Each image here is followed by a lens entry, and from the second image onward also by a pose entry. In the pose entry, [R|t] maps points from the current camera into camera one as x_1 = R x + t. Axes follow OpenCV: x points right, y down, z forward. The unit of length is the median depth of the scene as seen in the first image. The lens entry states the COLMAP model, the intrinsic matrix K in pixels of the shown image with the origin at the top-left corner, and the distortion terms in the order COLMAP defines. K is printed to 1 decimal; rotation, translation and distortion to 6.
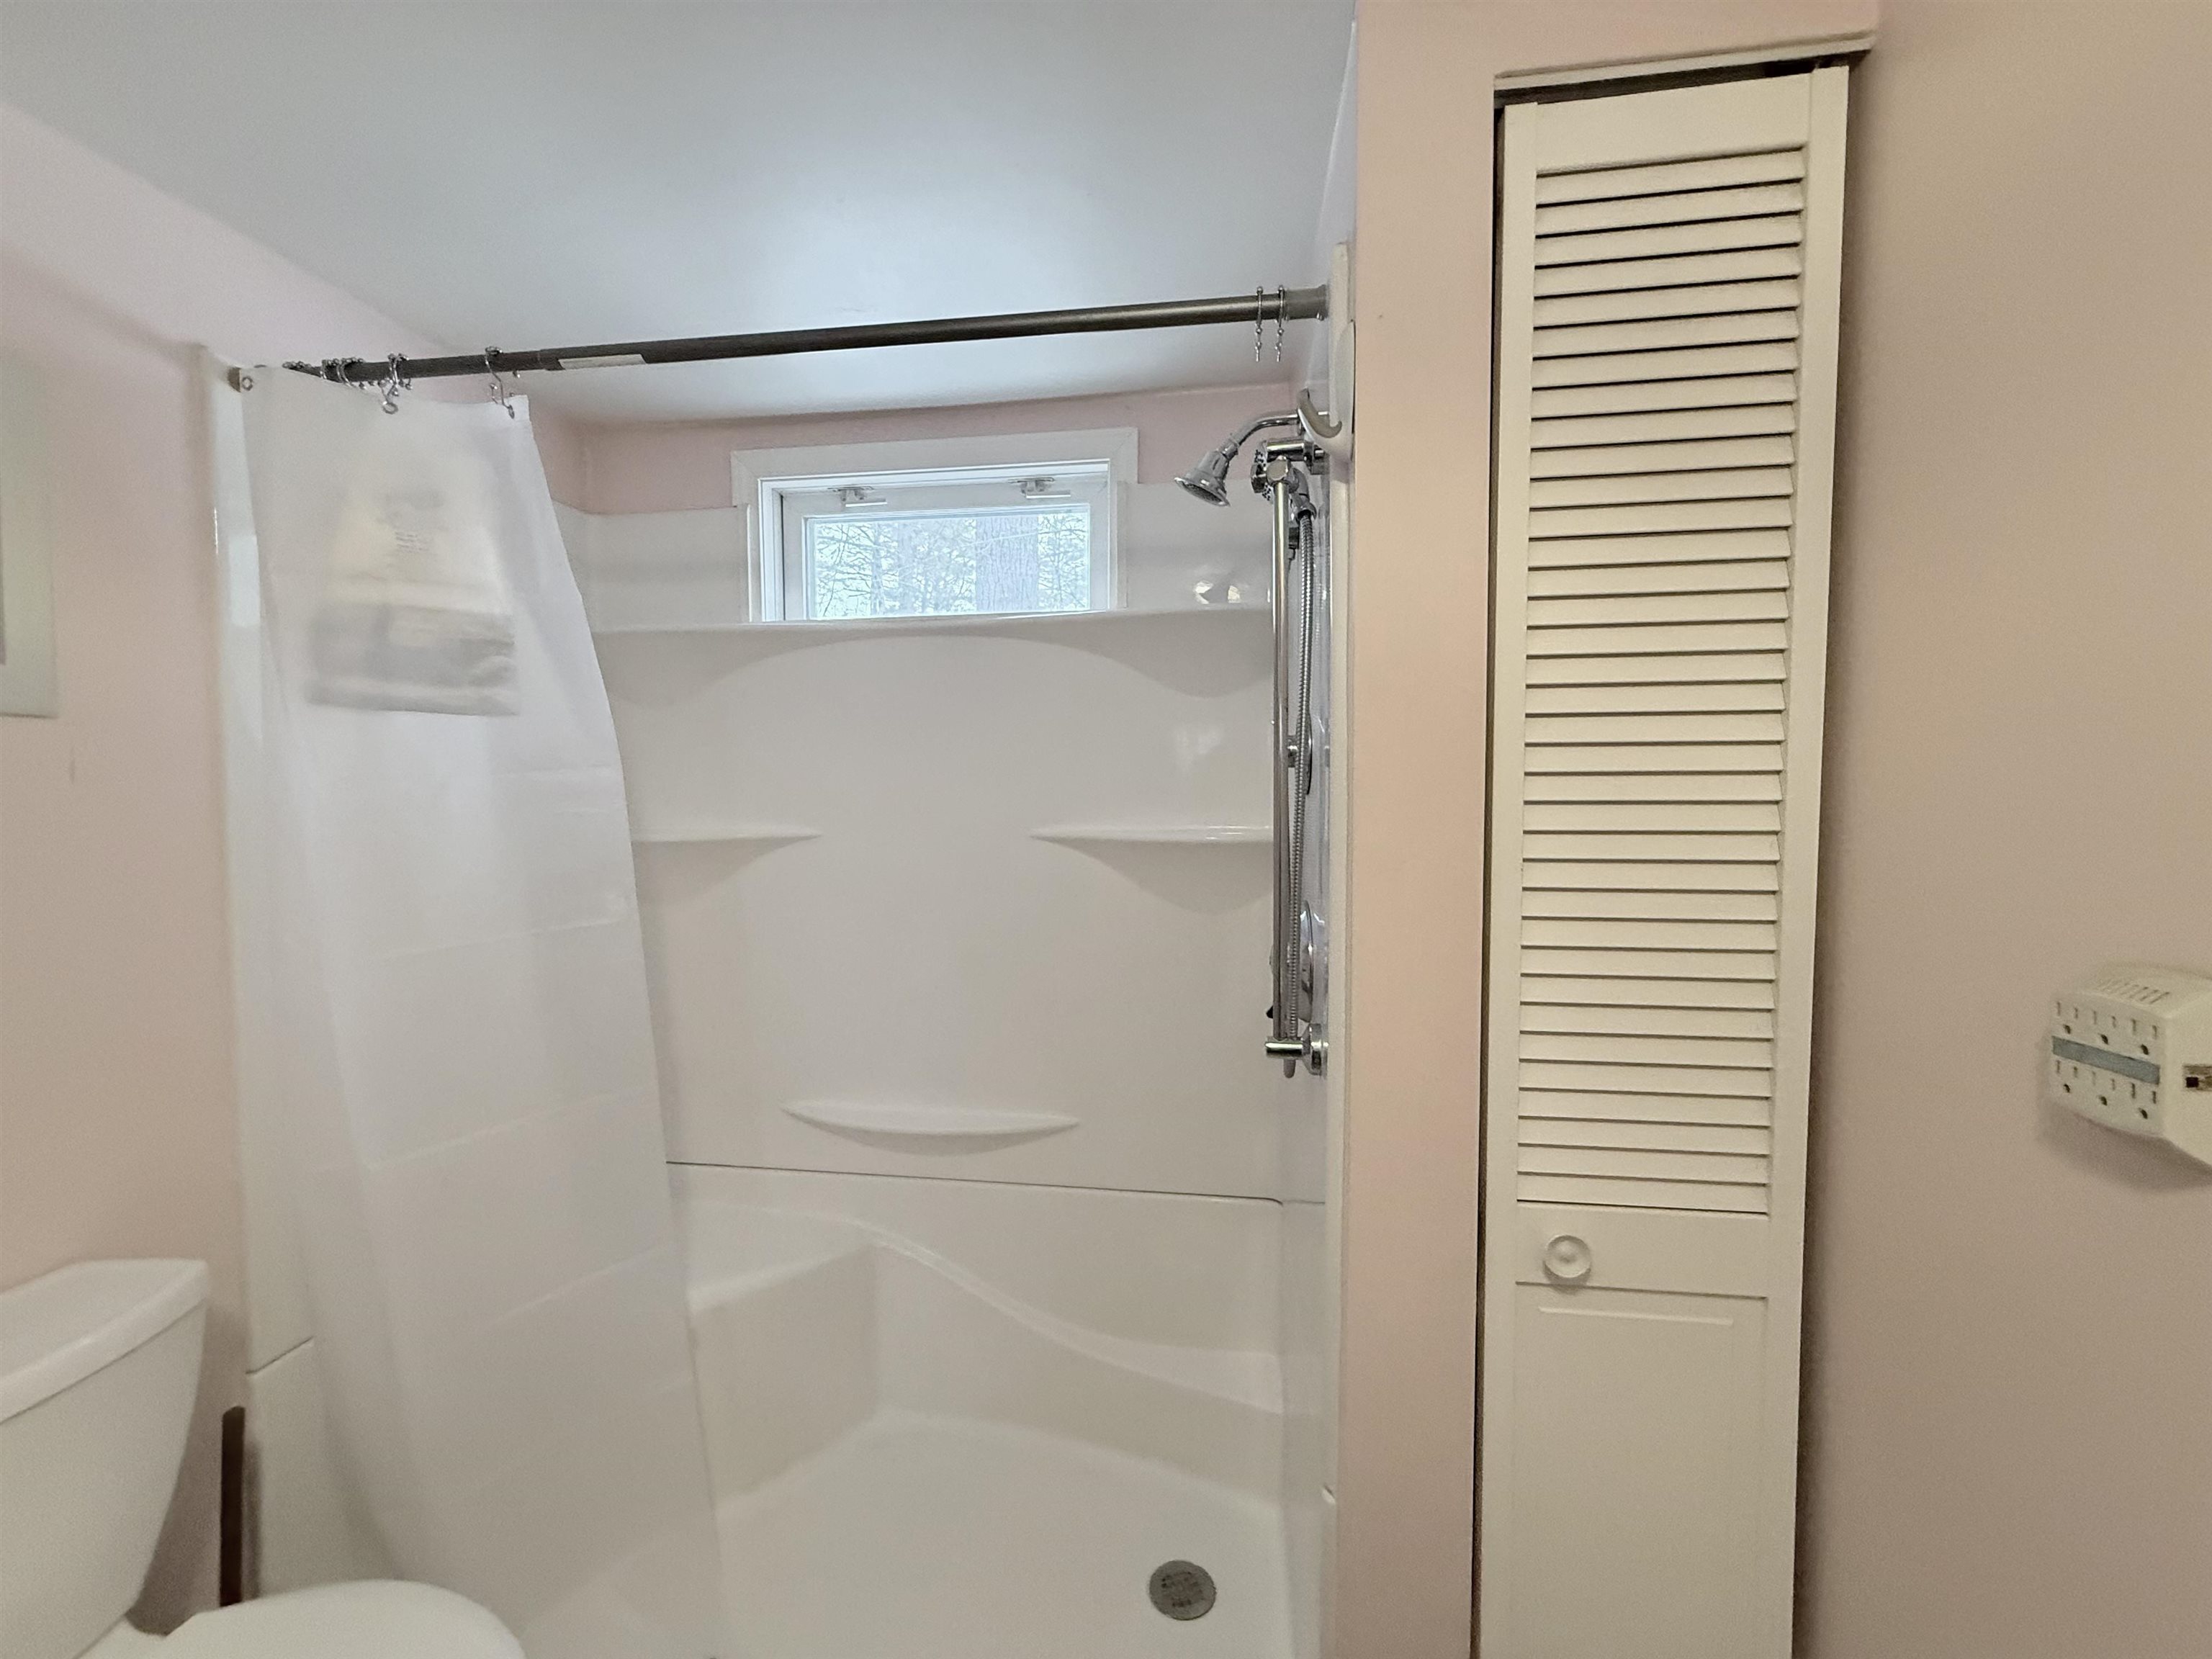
lens RADIAL K [[877.4, 0, 1097.3], [0, 877.4, 828.8], [0, 0, 1]] dist [-0.002329, 0.000084]
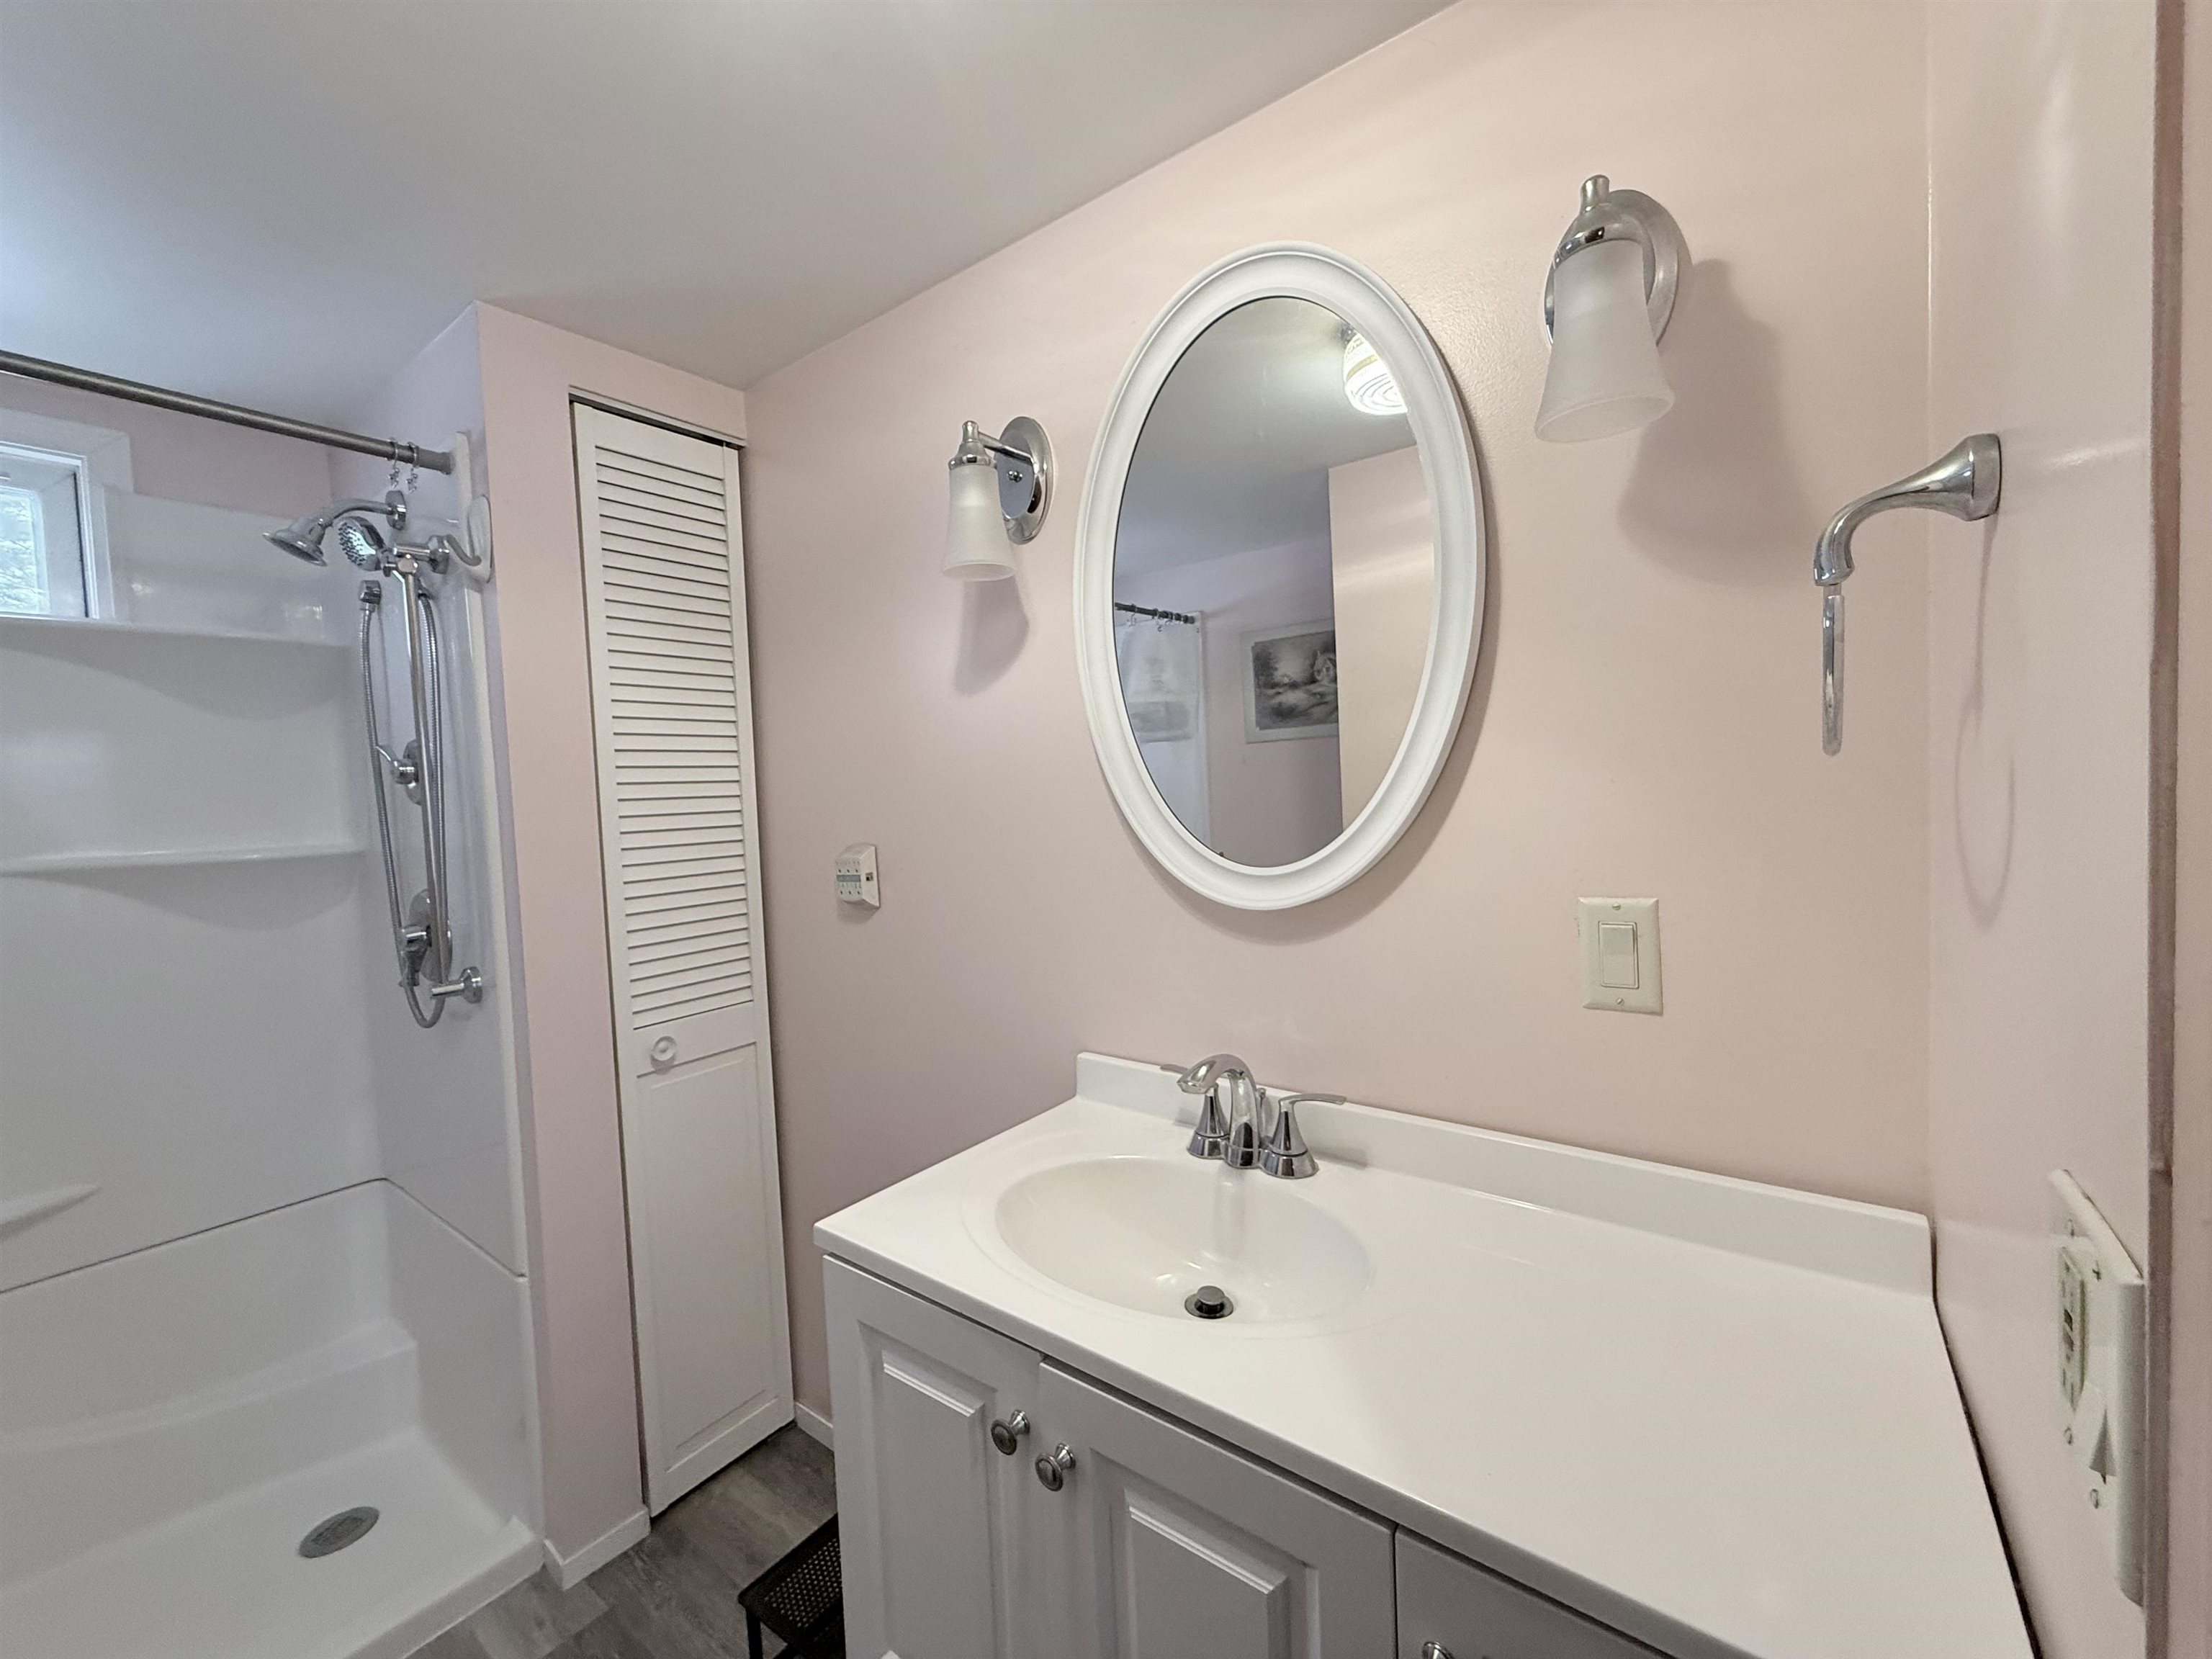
lens RADIAL K [[877.4, 0, 1097.3], [0, 877.4, 828.8], [0, 0, 1]] dist [-0.002329, 0.000084]
pose [[0.480178, -0.054078, 0.875503, -0.575402], [0.080693, 0.996589, 0.017300, 0.072868], [-0.873452, 0.062339, 0.482904, -0.663269]]
